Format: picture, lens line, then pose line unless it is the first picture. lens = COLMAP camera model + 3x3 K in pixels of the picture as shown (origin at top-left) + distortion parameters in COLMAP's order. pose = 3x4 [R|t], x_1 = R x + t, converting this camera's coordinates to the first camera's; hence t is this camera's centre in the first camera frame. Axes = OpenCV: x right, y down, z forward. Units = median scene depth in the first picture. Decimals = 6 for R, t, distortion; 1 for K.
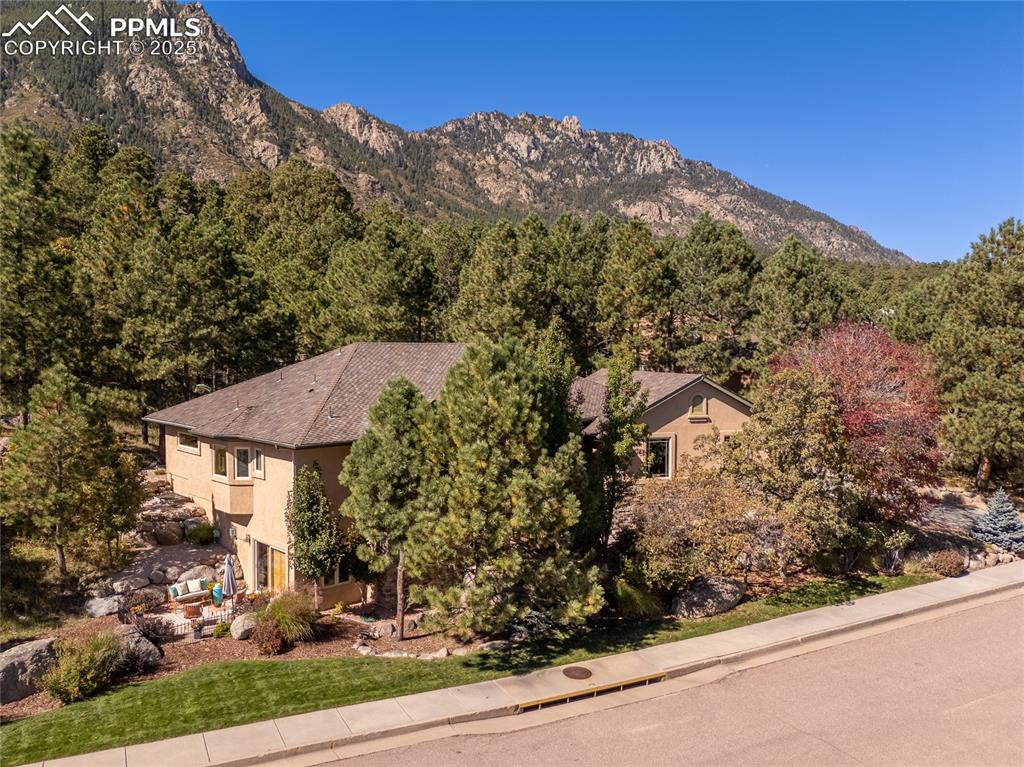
lens RADIAL K [[801.0, 0, 488.9], [0, 801.0, 396.6], [0, 0, 1]] dist [0.060186, -0.042304]
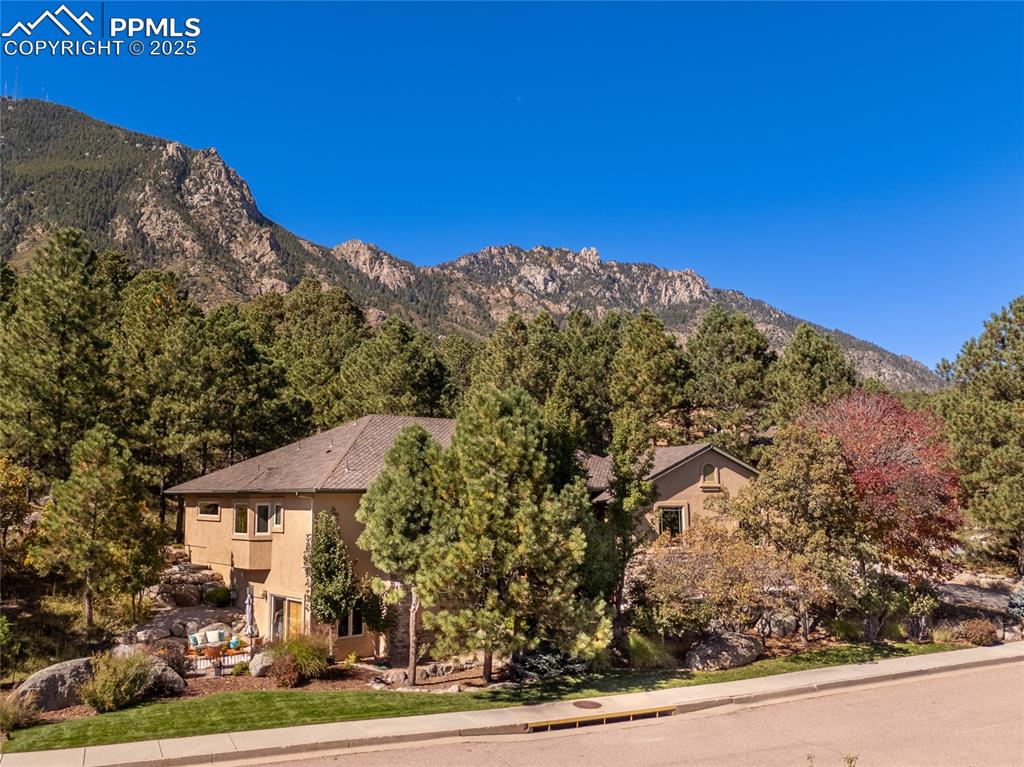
lens RADIAL K [[875.0, 0, 458.4], [0, 875.0, 391.3], [0, 0, 1]] dist [0.067777, -0.053419]
pose [[0.998479, -0.013050, -0.053564, 0.008723], [0.003488, 0.984587, -0.174862, 0.101601], [0.055021, 0.174409, 0.983135, -0.113153]]
